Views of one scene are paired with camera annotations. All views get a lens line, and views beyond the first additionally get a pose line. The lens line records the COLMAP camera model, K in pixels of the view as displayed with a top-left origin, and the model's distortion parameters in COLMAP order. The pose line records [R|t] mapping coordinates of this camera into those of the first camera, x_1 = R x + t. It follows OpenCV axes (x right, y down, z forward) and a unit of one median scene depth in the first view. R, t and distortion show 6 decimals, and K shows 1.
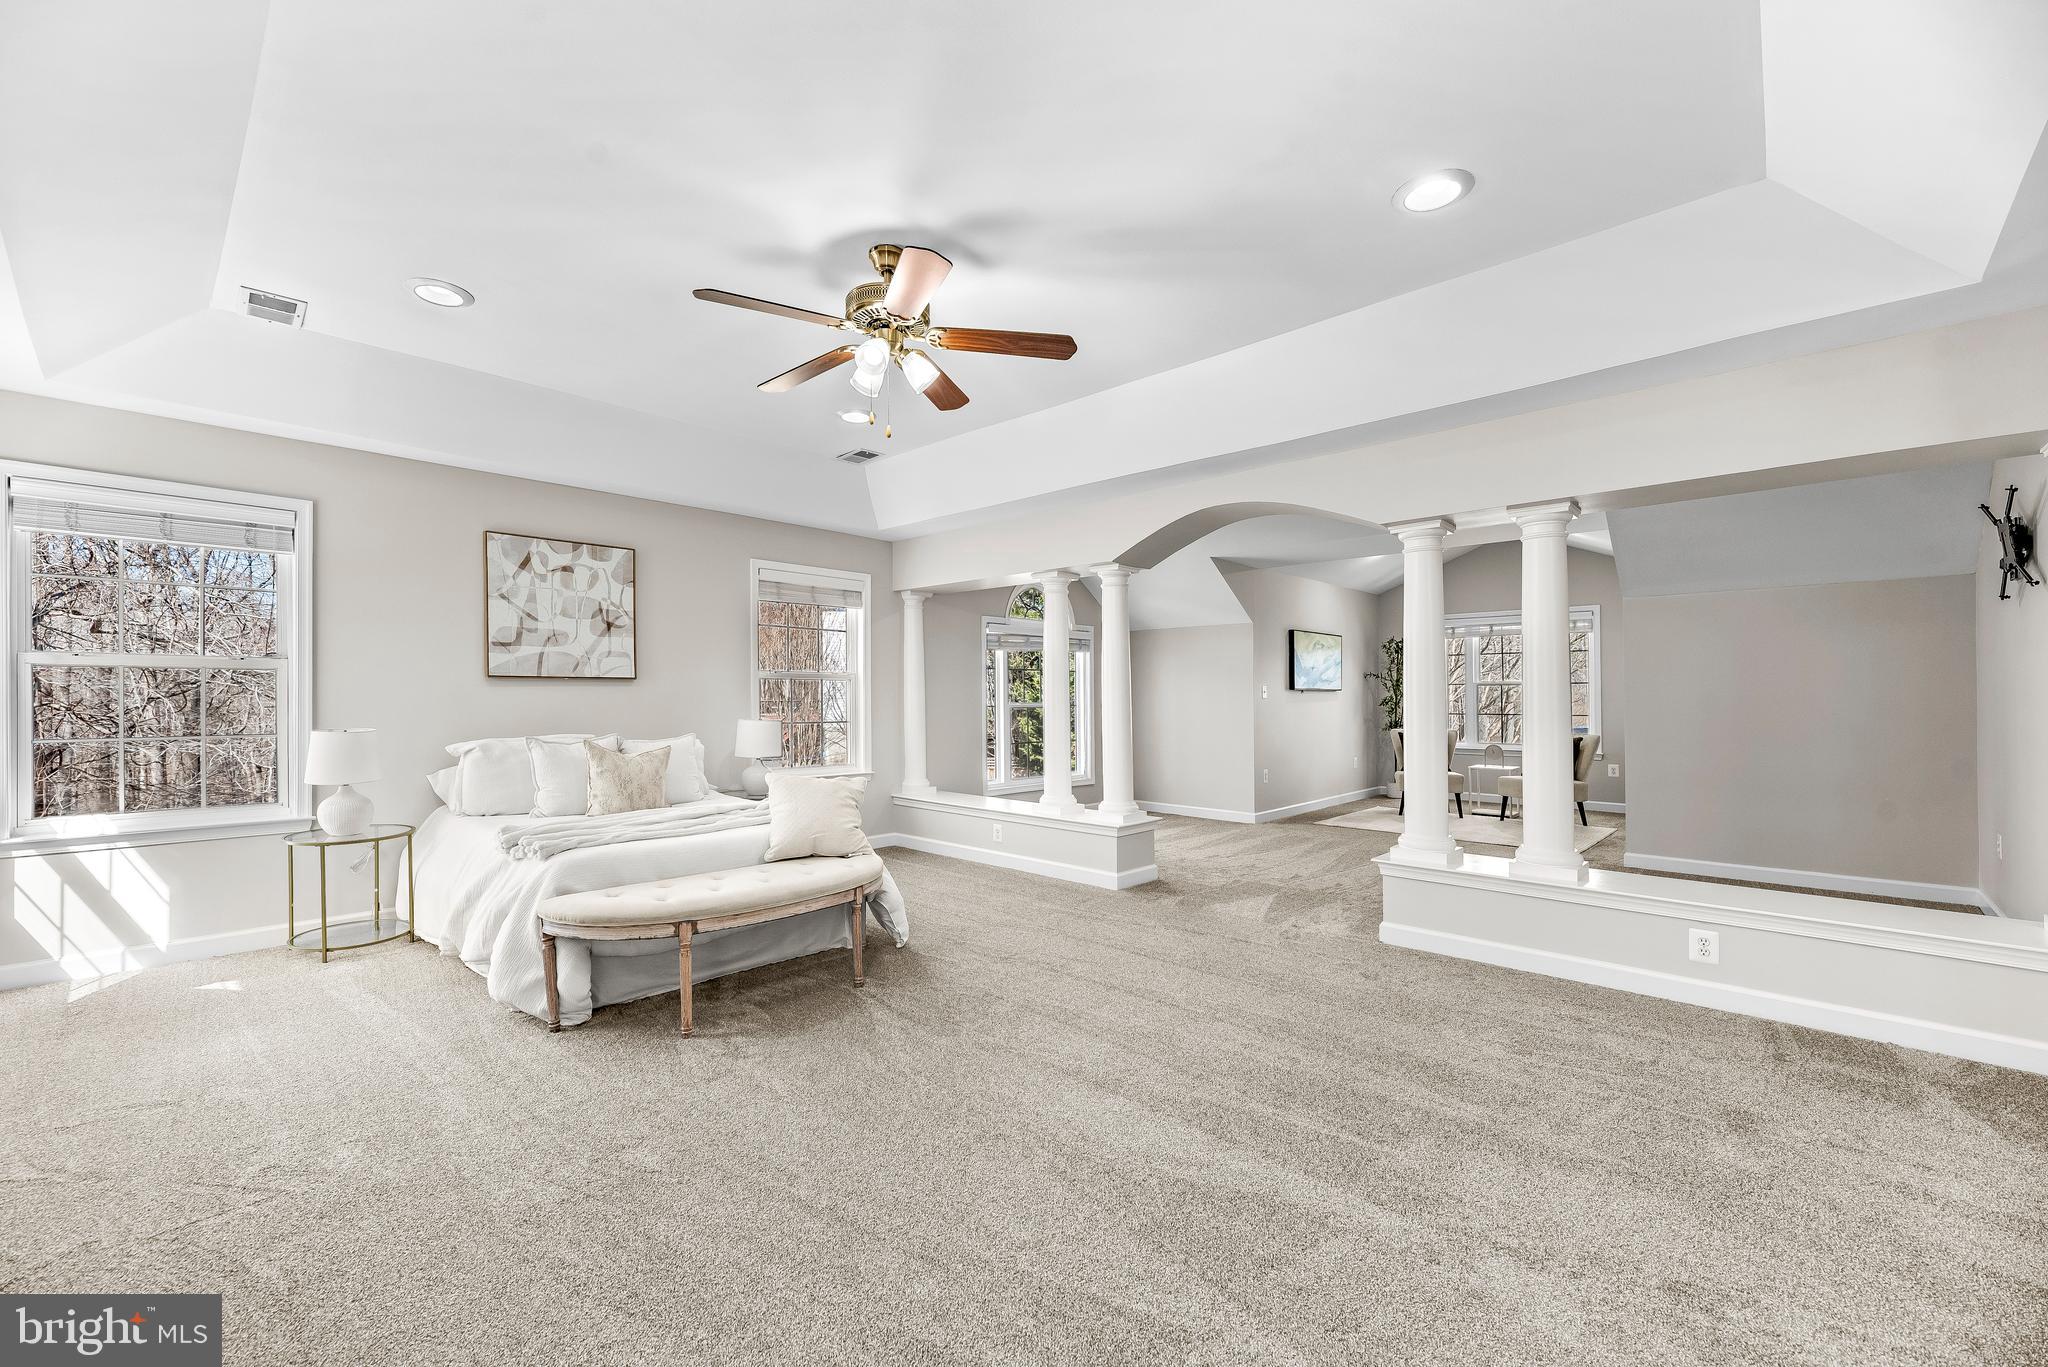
lens RADIAL K [[831.0, 0, 1018.2], [0, 831.0, 700.5], [0, 0, 1]] dist [0.003327, -0.000810]
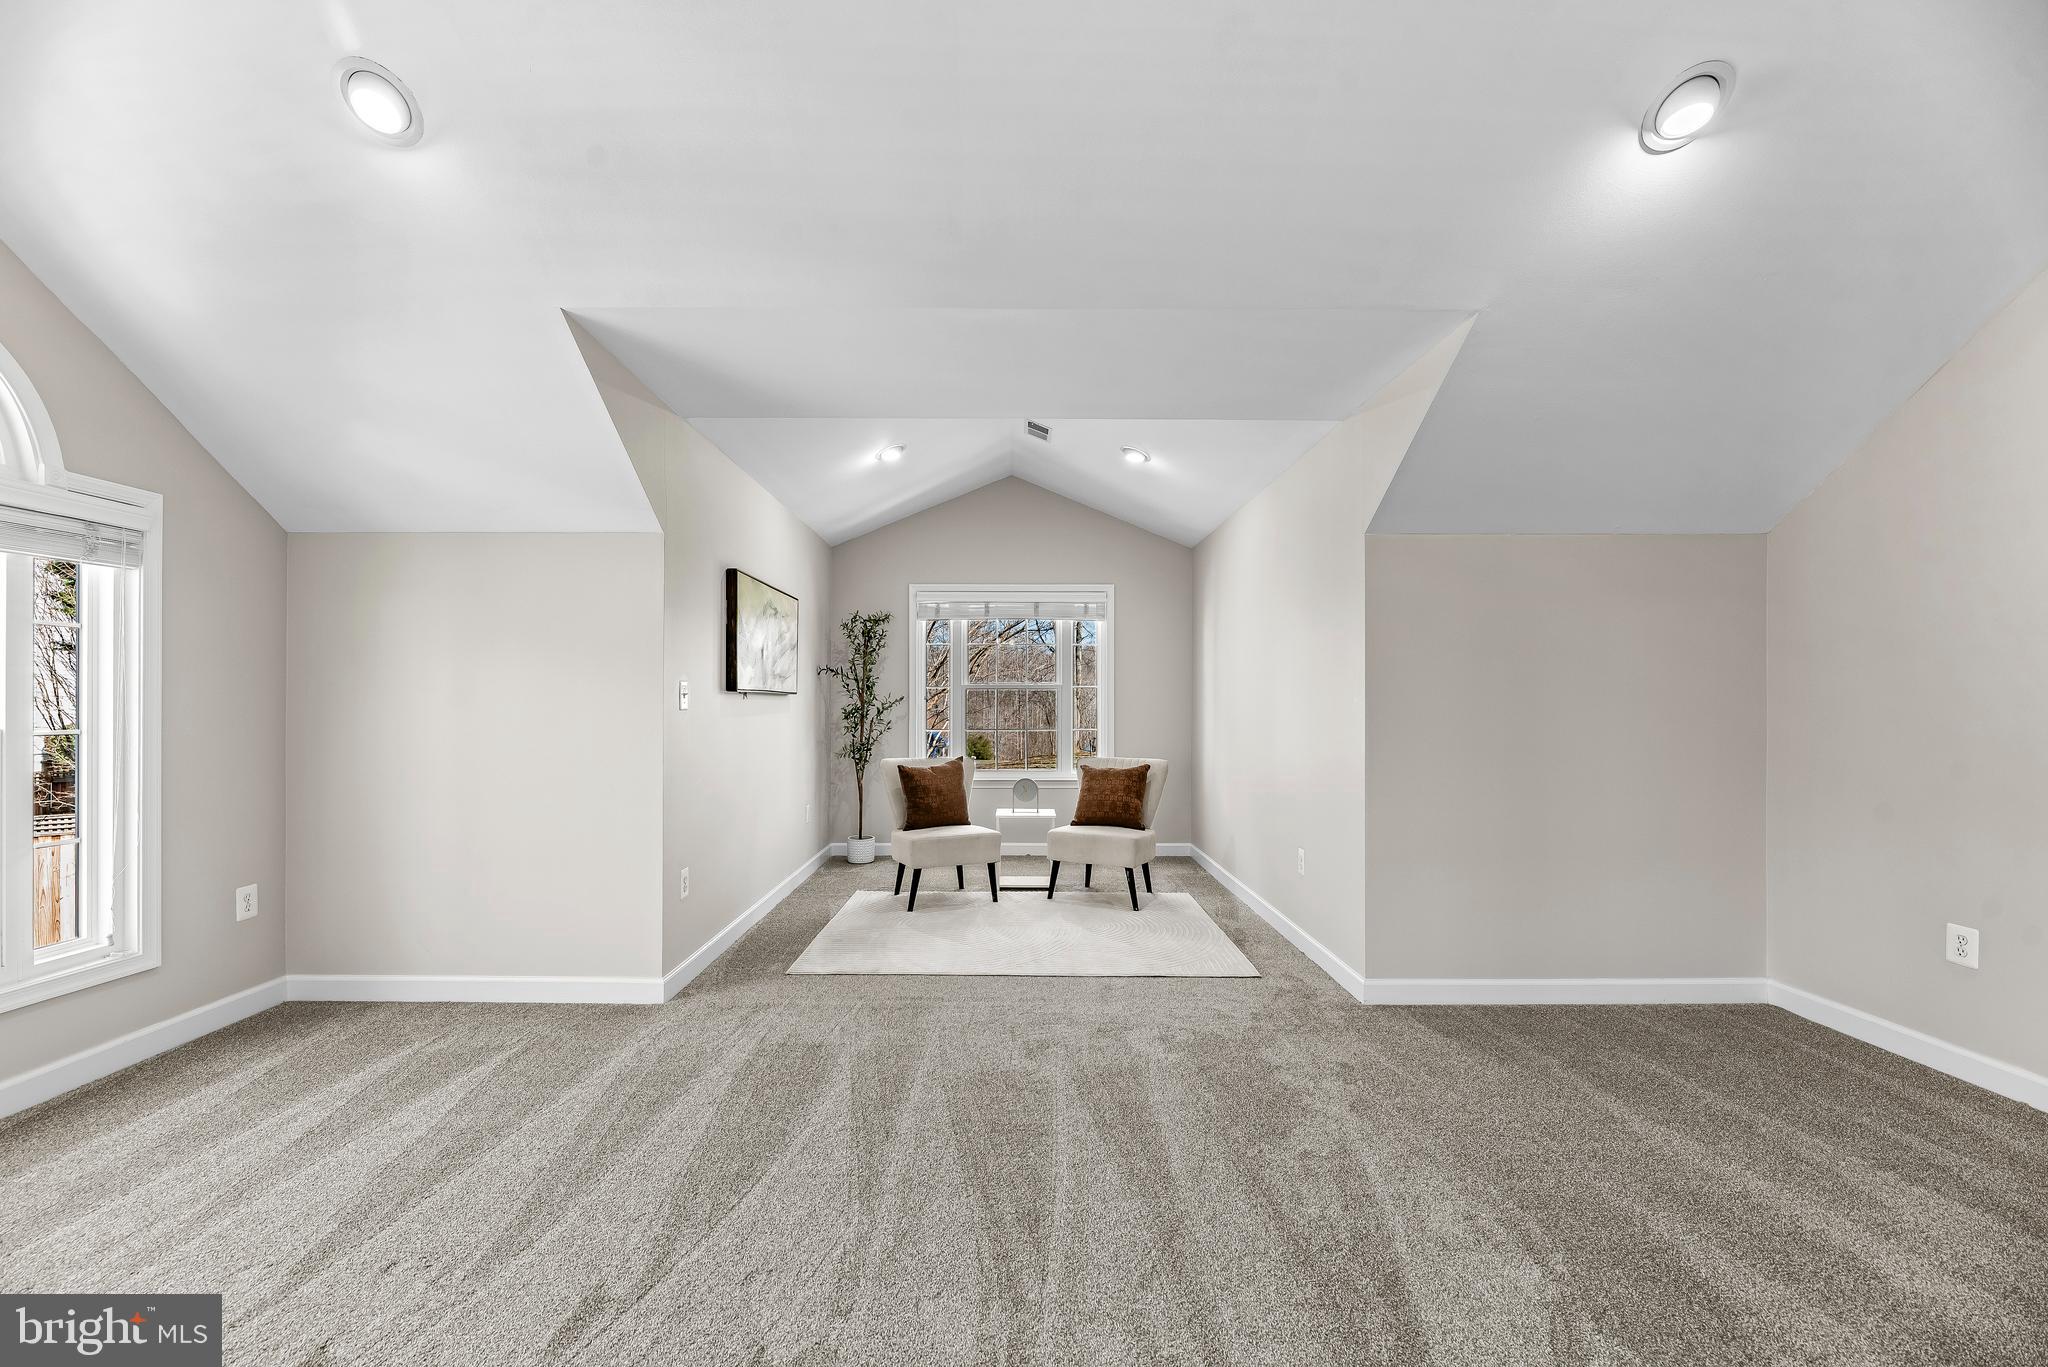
lens RADIAL K [[831.0, 0, 1022.5], [0, 831.0, 704.0], [0, 0, 1]] dist [0.003327, -0.000810]
pose [[0.715955, 0.002448, 0.698142, 0.196861], [-0.001546, 0.999997, -0.001921, -0.008293], [-0.698144, 0.000296, 0.715957, 0.966908]]
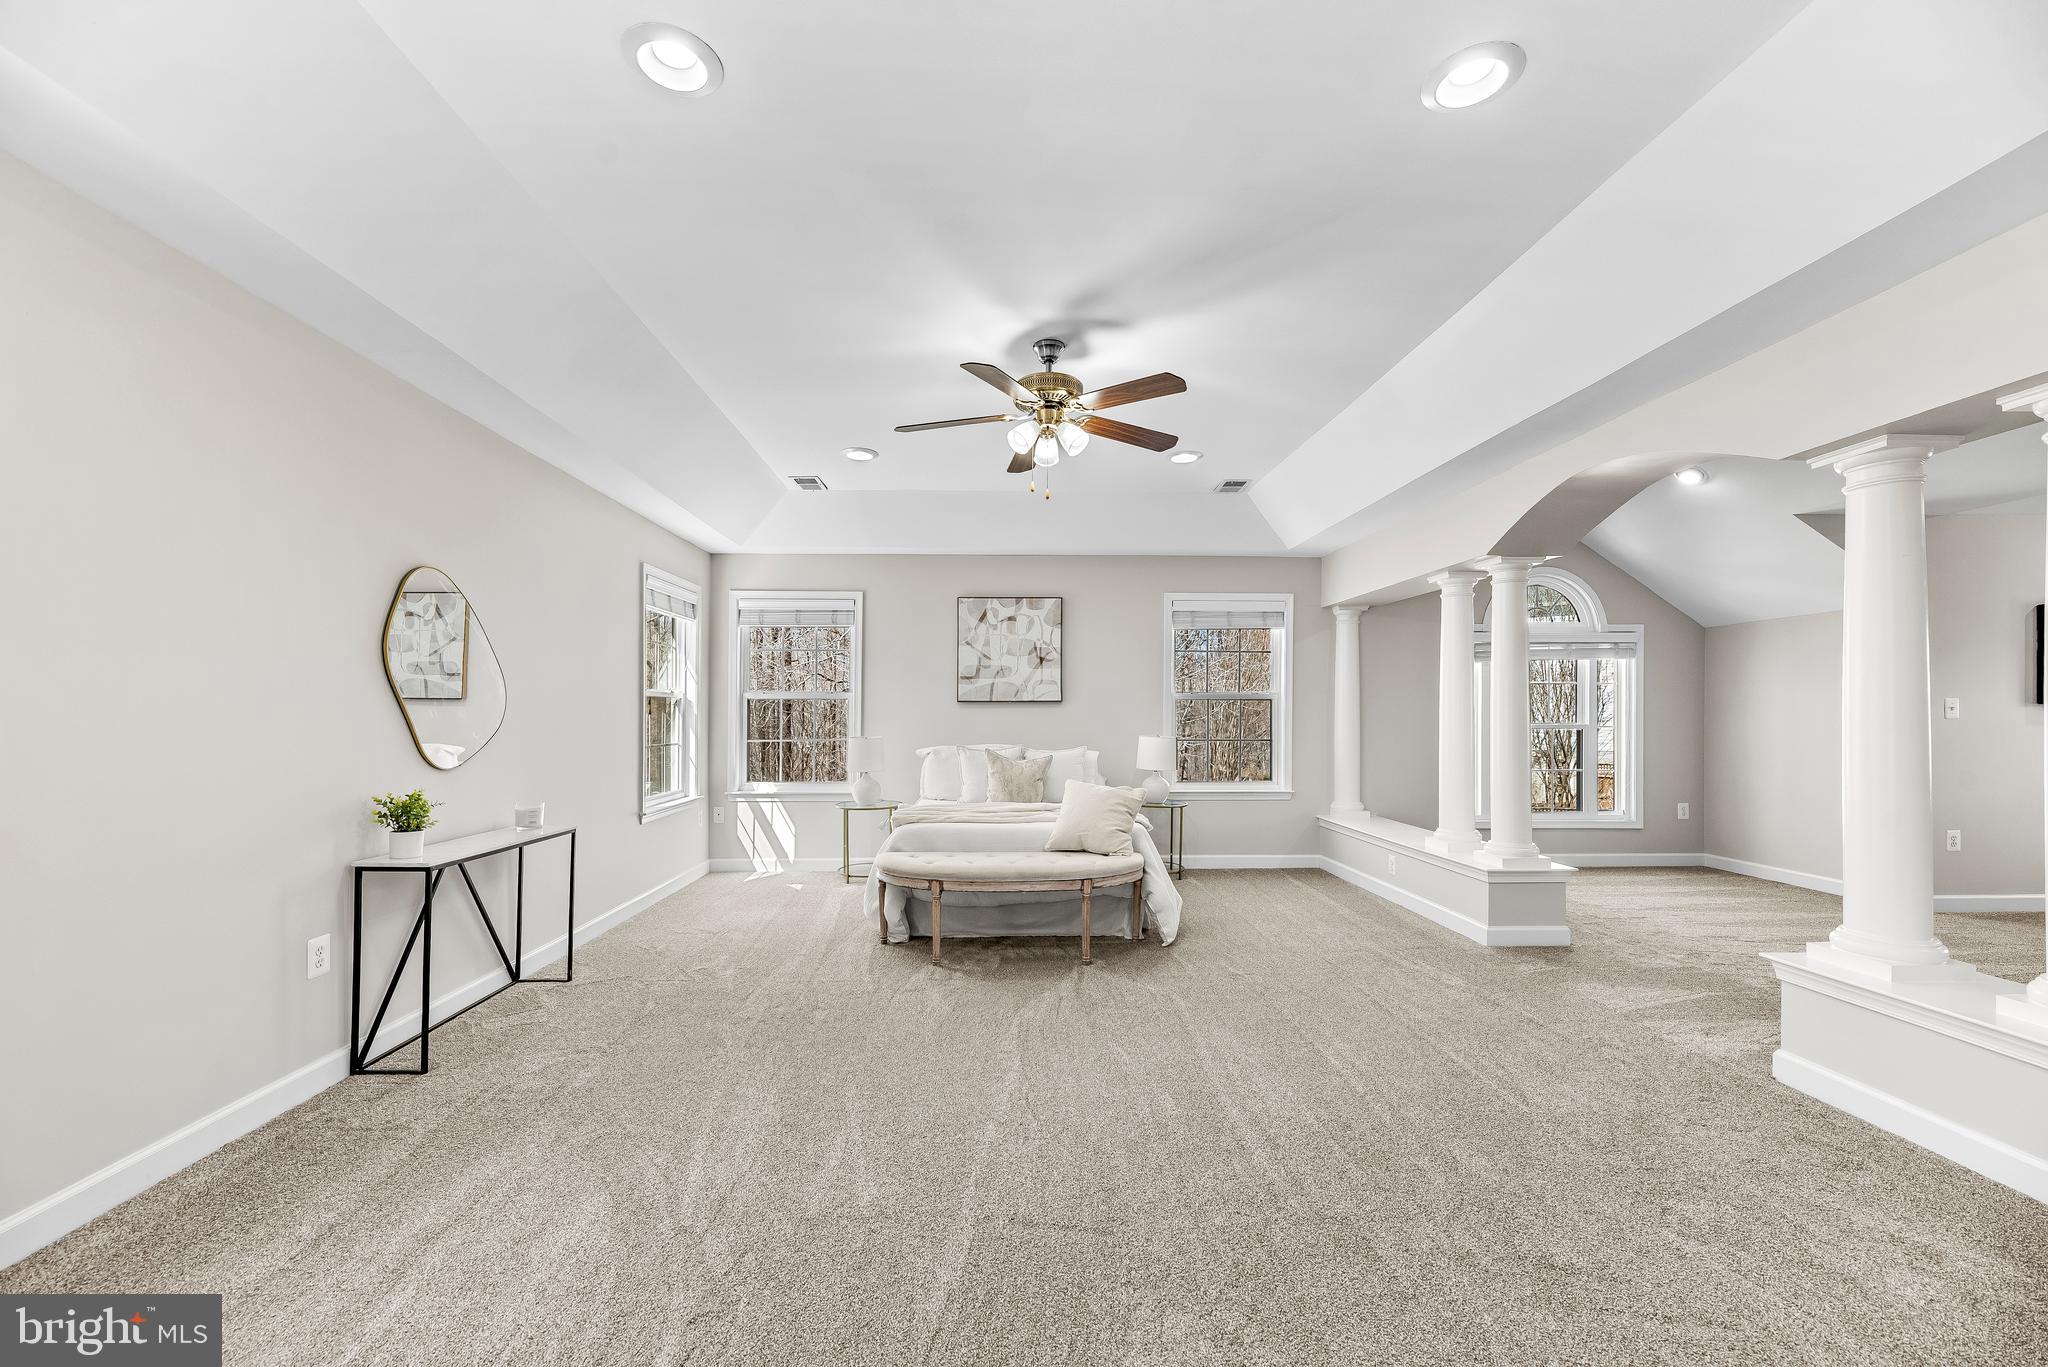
lens RADIAL K [[831.0, 0, 1014.6], [0, 831.0, 713.9], [0, 0, 1]] dist [0.003327, -0.000810]
pose [[0.713531, -0.002888, -0.700618, 0.404206], [-0.002523, 0.999974, -0.006692, 0.001106], [0.700619, 0.006542, 0.713505, 0.072469]]
